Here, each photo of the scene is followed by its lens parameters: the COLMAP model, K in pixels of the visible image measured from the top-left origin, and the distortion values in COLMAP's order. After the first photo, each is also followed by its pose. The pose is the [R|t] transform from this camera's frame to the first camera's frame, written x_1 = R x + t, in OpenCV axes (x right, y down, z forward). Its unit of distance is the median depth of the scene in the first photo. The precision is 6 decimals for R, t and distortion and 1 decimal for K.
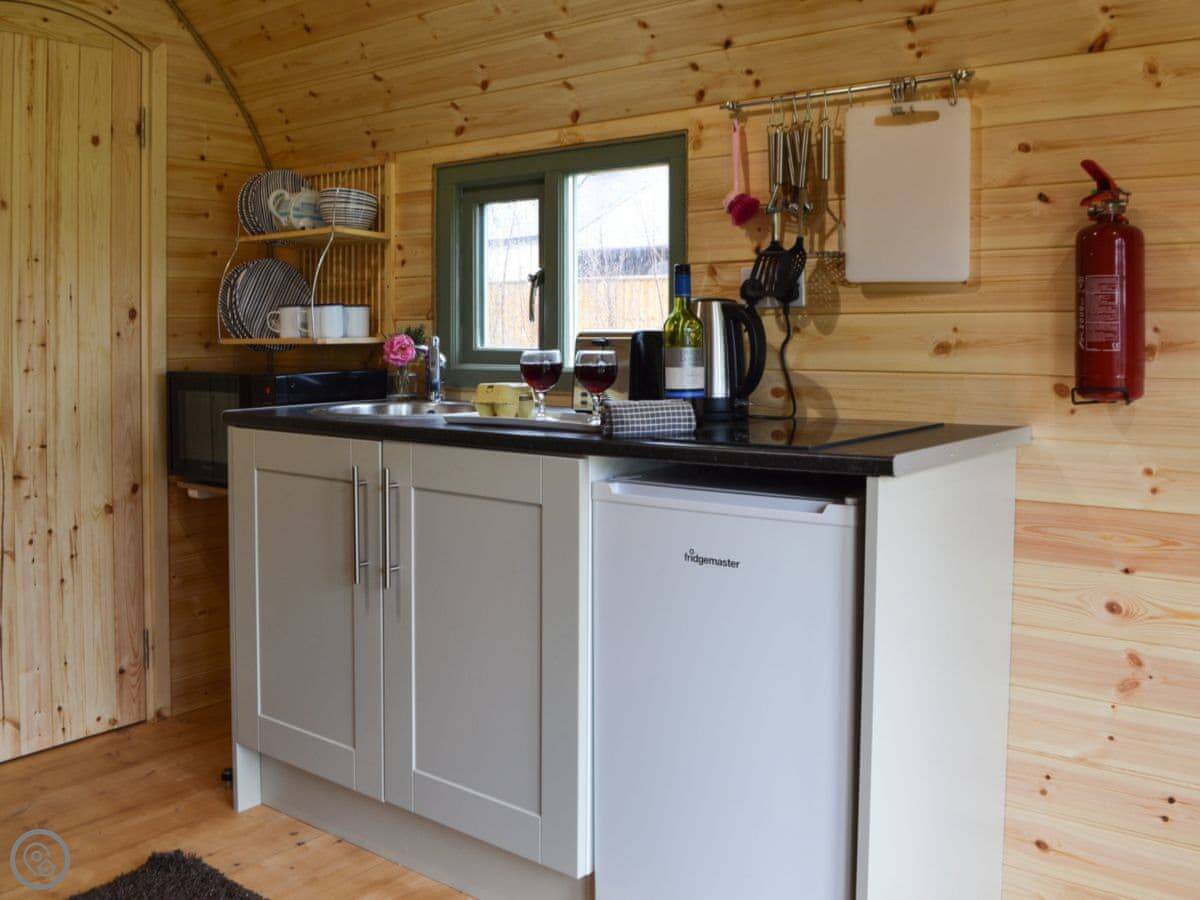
lens RADIAL K [[1128.5, 0, 600.4], [0, 1128.5, 326.9], [0, 0, 1]] dist [-0.096324, 0.027092]
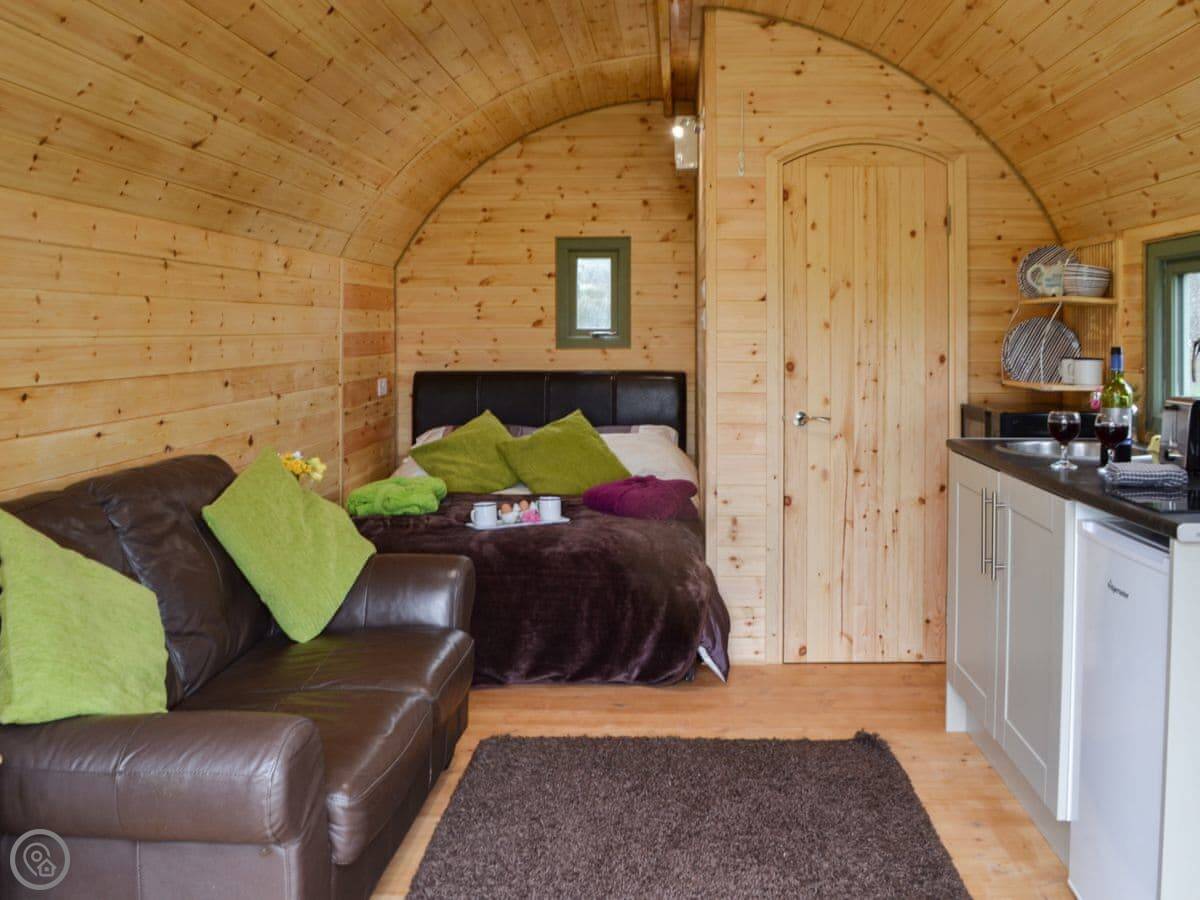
lens RADIAL K [[1128.5, 0, 600.4], [0, 1128.5, 326.9], [0, 0, 1]] dist [-0.096324, 0.027092]
pose [[0.558638, 0.011041, -0.829338, 0.484368], [-0.006376, 0.999939, 0.009018, -0.061705], [0.829387, 0.000250, 0.558674, -0.106553]]
